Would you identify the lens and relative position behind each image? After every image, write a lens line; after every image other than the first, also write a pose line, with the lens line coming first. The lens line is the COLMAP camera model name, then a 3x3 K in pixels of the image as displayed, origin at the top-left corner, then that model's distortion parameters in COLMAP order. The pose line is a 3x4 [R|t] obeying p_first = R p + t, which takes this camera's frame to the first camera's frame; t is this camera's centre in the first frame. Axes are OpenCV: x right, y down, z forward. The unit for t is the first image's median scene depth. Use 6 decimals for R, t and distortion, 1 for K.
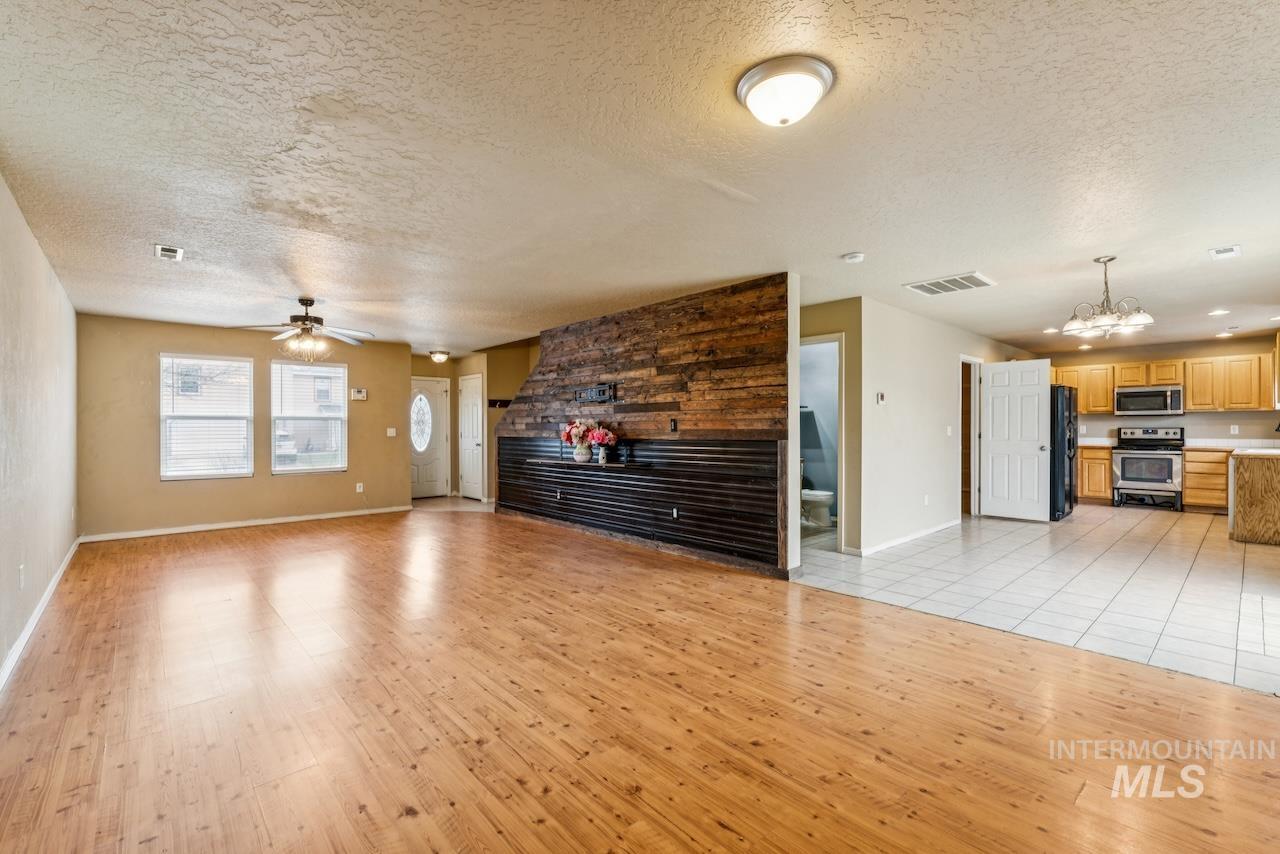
lens RADIAL K [[555.9, 0, 641.1], [0, 555.9, 427.3], [0, 0, 1]] dist [-0.003187, -0.000289]
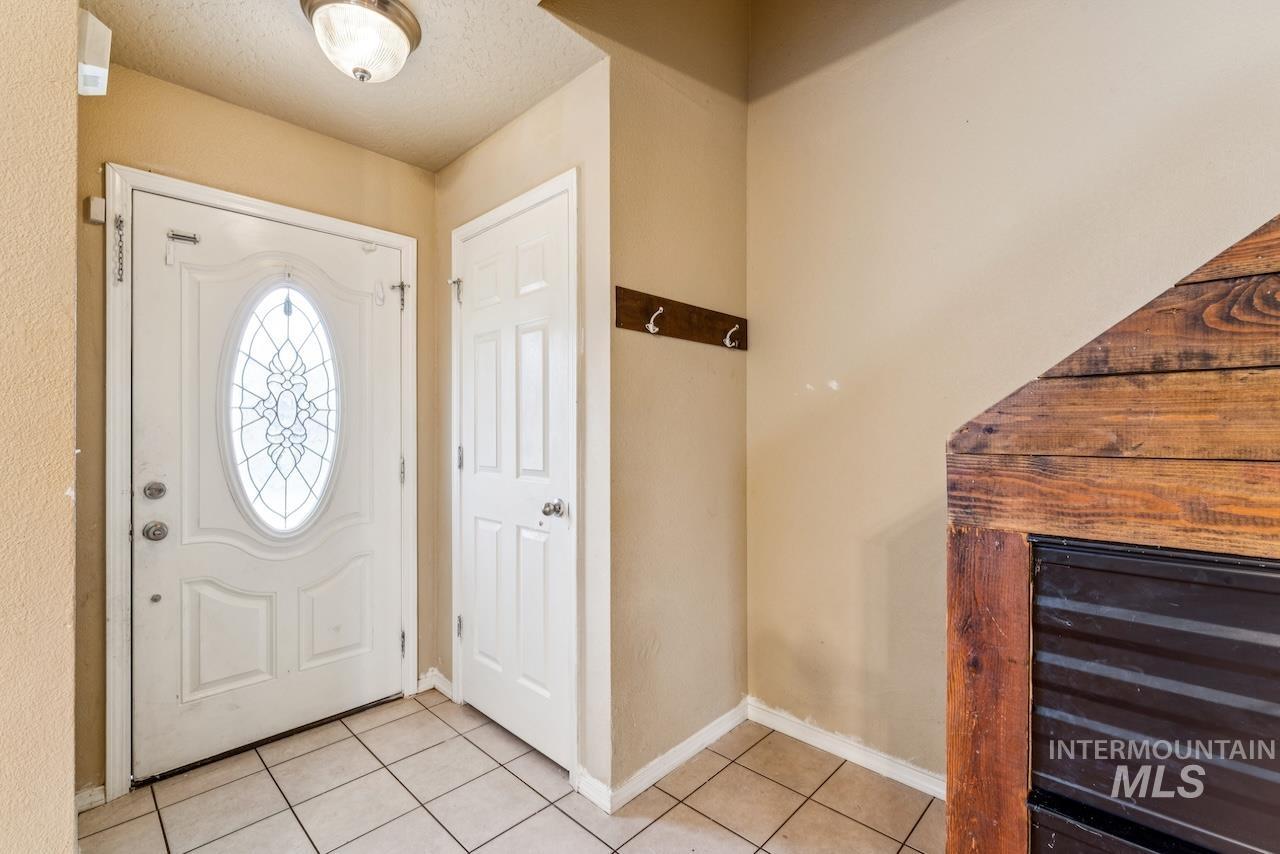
lens RADIAL K [[555.9, 0, 641.1], [0, 555.9, 427.3], [0, 0, 1]] dist [-0.003187, -0.000289]
pose [[0.997578, 0.003267, 0.069480, -0.416778], [-0.003021, 0.999989, -0.003633, 0.000844], [-0.069491, 0.003414, 0.997577, 1.191474]]
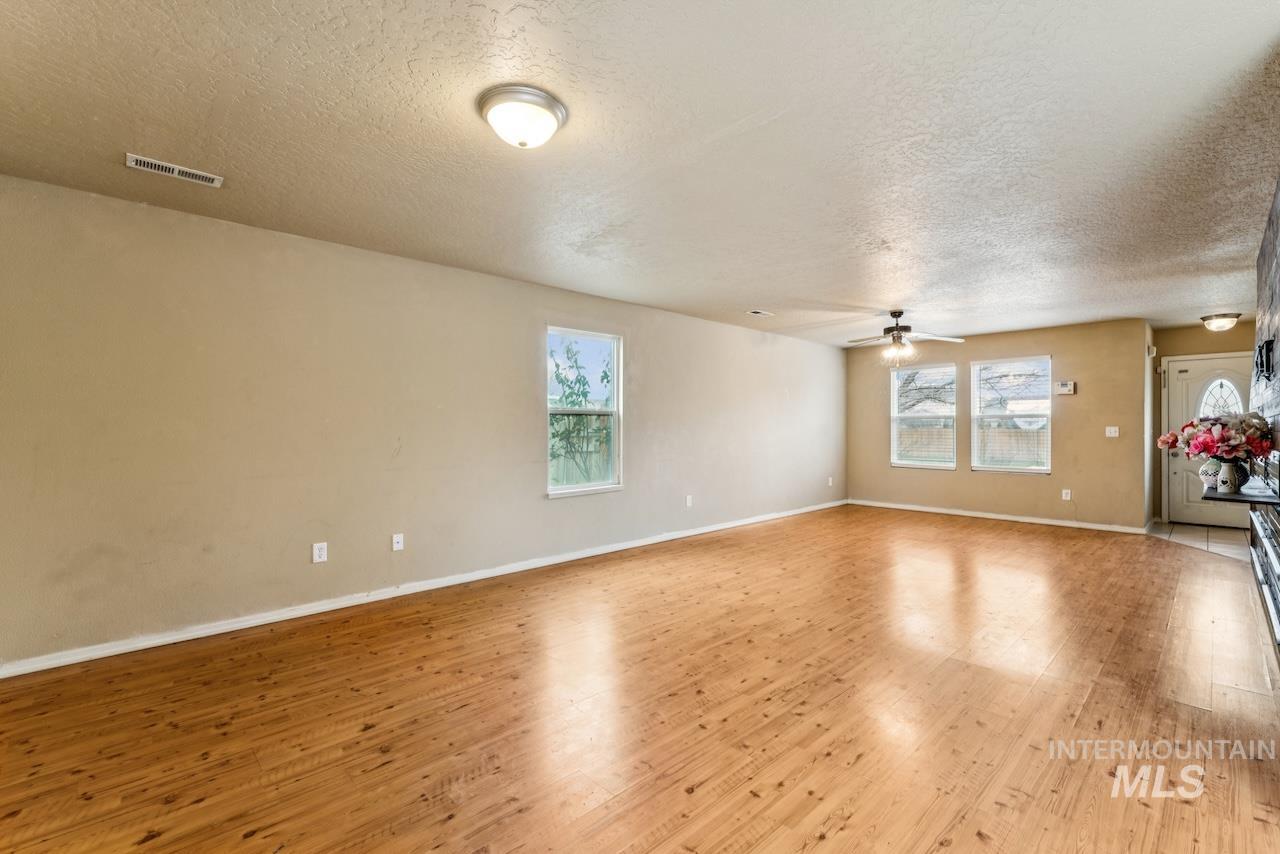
lens RADIAL K [[555.9, 0, 641.1], [0, 555.9, 427.3], [0, 0, 1]] dist [-0.003187, -0.000289]
pose [[0.027041, 0.003828, -0.999627, 0.441142], [0.000350, 0.999993, 0.003839, -0.001098], [0.999634, -0.000454, 0.027040, 0.394708]]
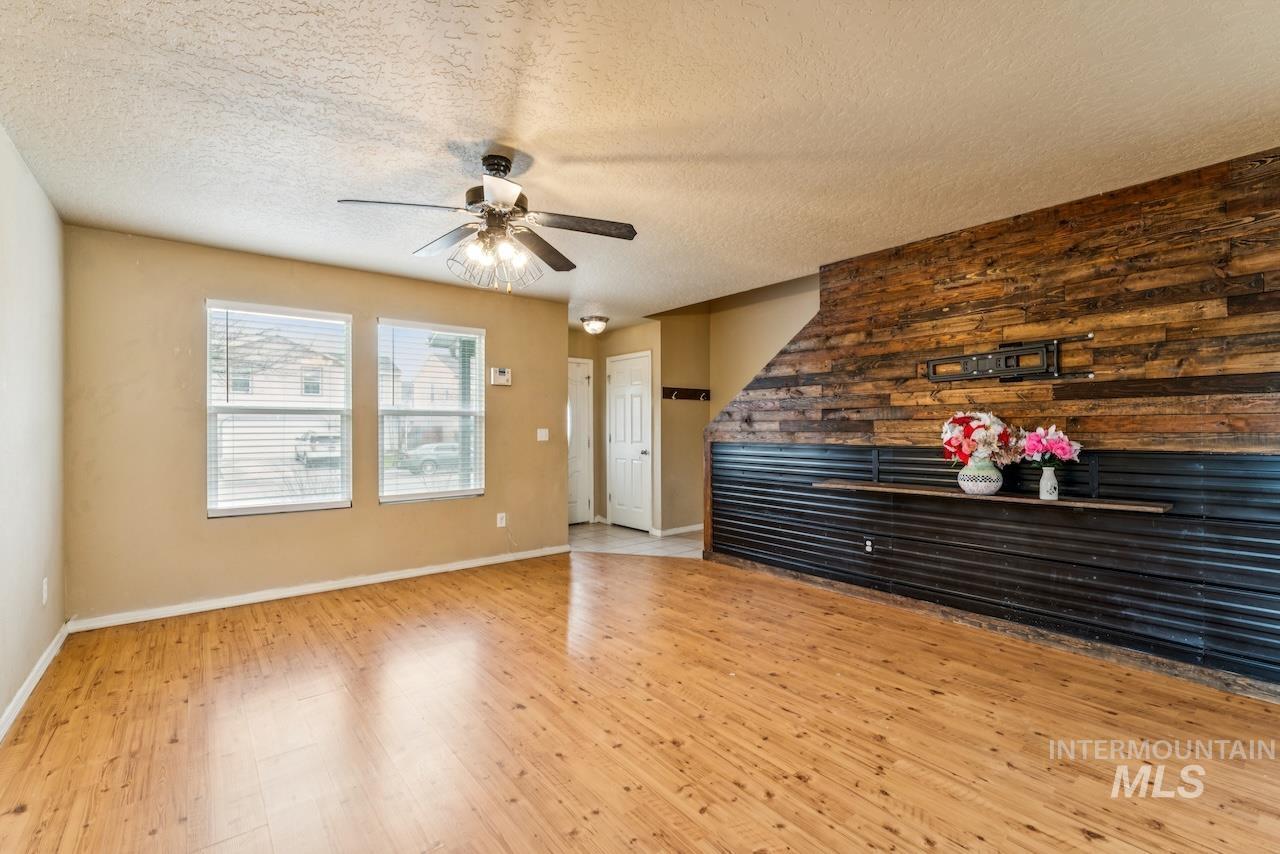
lens RADIAL K [[555.9, 0, 641.1], [0, 555.9, 427.3], [0, 0, 1]] dist [-0.003187, -0.000289]
pose [[0.998540, 0.001387, -0.053998, -0.393678], [-0.001506, 0.999997, -0.002168, 0.001650], [0.053995, 0.002246, 0.998539, 0.459142]]
